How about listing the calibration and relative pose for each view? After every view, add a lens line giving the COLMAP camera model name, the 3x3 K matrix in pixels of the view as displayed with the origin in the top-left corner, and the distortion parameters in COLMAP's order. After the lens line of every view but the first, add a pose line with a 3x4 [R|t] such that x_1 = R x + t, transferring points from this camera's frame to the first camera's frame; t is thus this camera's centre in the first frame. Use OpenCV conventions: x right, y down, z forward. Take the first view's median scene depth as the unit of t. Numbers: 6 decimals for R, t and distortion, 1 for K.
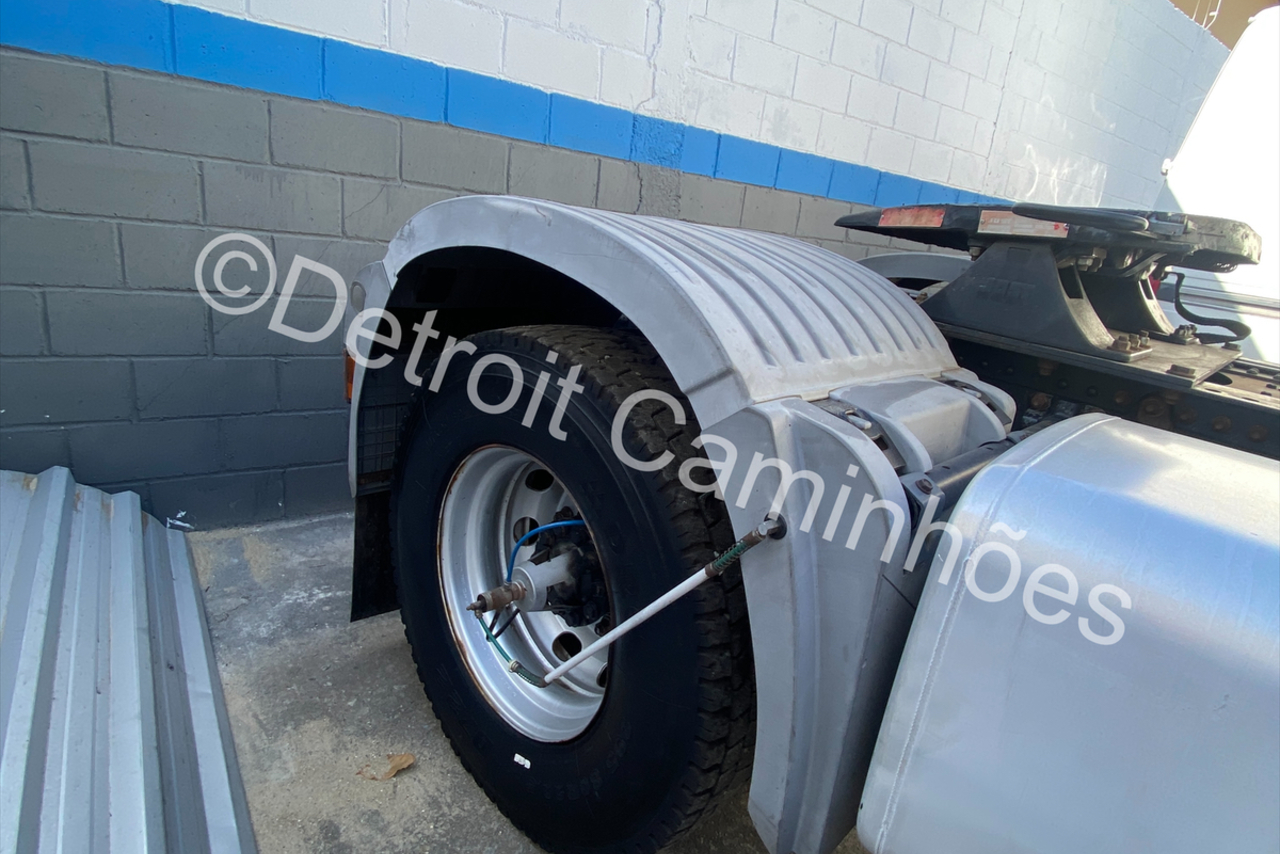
lens RADIAL K [[689.9, 0, 640.0], [0, 689.9, 427.0], [0, 0, 1]] dist [0.025977, -0.027151]
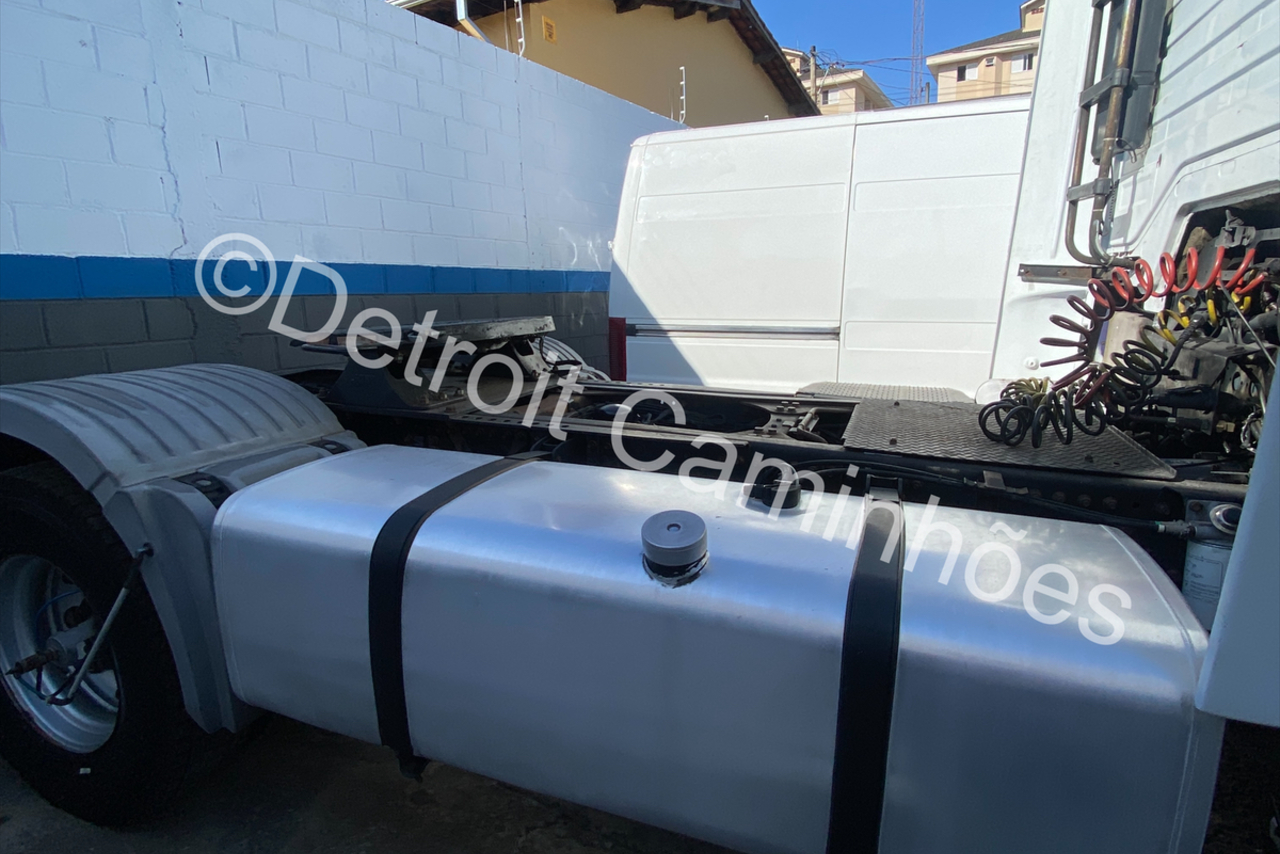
lens RADIAL K [[689.9, 0, 640.0], [0, 689.9, 427.0], [0, 0, 1]] dist [0.025977, -0.027151]
pose [[0.908191, -0.209113, 0.362577, 0.380546], [0.235739, 0.971345, -0.030271, 0.092092], [-0.345857, 0.112965, 0.931462, -0.592898]]
